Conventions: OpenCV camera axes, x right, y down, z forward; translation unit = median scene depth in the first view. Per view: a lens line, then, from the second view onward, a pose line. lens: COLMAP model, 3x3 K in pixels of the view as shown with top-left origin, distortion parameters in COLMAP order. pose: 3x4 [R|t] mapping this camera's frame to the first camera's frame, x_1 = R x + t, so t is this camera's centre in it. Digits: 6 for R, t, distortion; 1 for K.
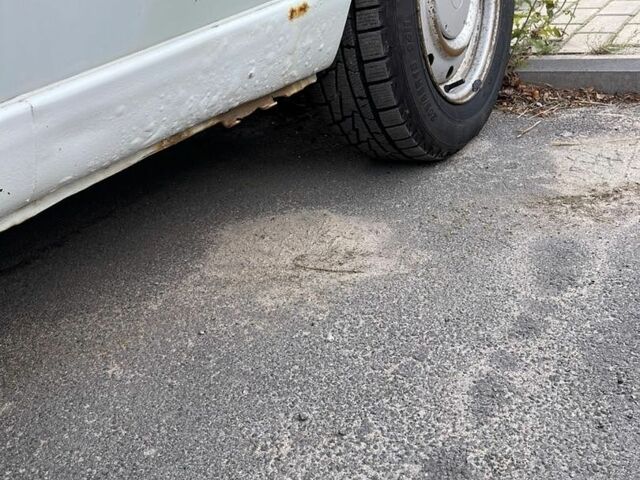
lens RADIAL K [[617.6, 0, 320.0], [0, 617.6, 240.0], [0, 0, 1]] dist [0.003824, 0.015650]
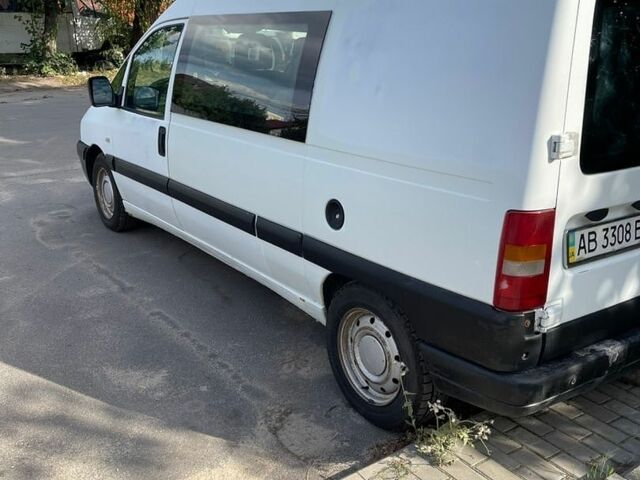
lens RADIAL K [[617.6, 0, 320.0], [0, 617.6, 240.0], [0, 0, 1]] dist [0.003824, 0.015650]
pose [[-0.335858, 0.442531, -0.831484, 2.013787], [-0.420934, 0.719190, 0.552793, -1.921136], [0.842623, 0.535660, -0.055270, 0.773459]]
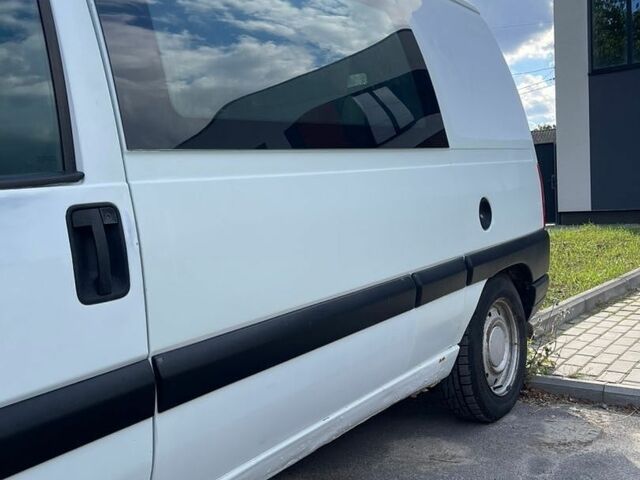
lens RADIAL K [[617.6, 0, 320.0], [0, 617.6, 240.0], [0, 0, 1]] dist [0.003824, 0.015650]
pose [[0.992721, 0.083911, -0.086396, -0.277285], [-0.111806, 0.908750, -0.402086, 0.238692], [0.044773, 0.408819, 0.911517, -1.307784]]
